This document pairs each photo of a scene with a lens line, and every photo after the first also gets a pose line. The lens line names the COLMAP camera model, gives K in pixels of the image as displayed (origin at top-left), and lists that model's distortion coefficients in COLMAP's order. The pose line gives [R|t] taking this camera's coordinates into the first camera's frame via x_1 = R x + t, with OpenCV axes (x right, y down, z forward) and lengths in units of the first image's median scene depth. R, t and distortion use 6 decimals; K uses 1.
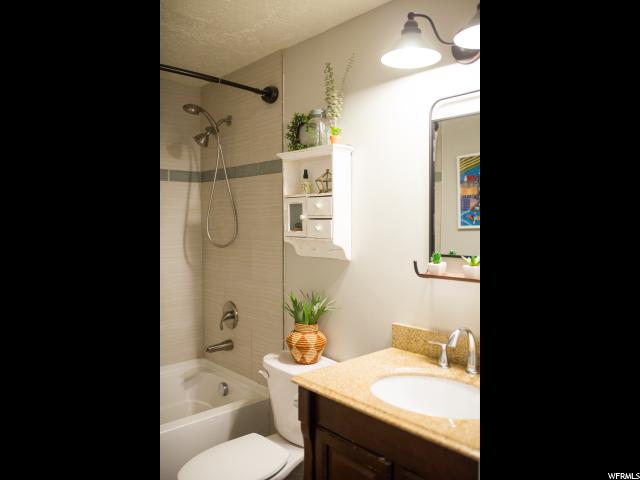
lens RADIAL K [[455.9, 0, 320.0], [0, 455.9, 240.0], [0, 0, 1]] dist [-0.007721, -0.002911]
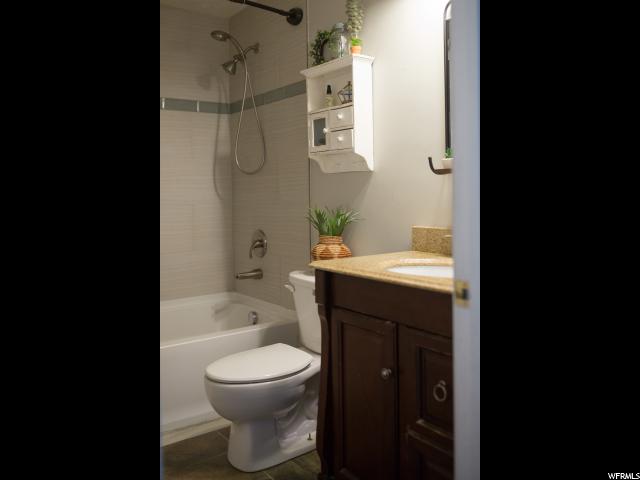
lens RADIAL K [[517.9, 0, 310.2], [0, 517.9, 208.4], [0, 0, 1]] dist [-0.002185, -0.000109]
pose [[0.993345, -0.010882, -0.114657, 0.058093], [0.009743, 0.999898, -0.010489, 0.135135], [0.114760, 0.009302, 0.993350, -0.147262]]
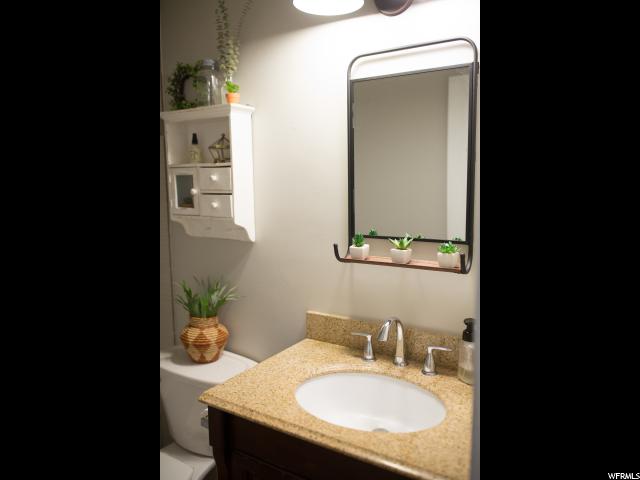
lens RADIAL K [[455.9, 0, 320.0], [0, 455.9, 240.0], [0, 0, 1]] dist [-0.007721, -0.002911]
pose [[0.963146, -0.042450, 0.265608, -0.041332], [0.019183, 0.995794, 0.089586, -0.032365], [-0.268294, -0.081189, 0.959910, 0.132438]]
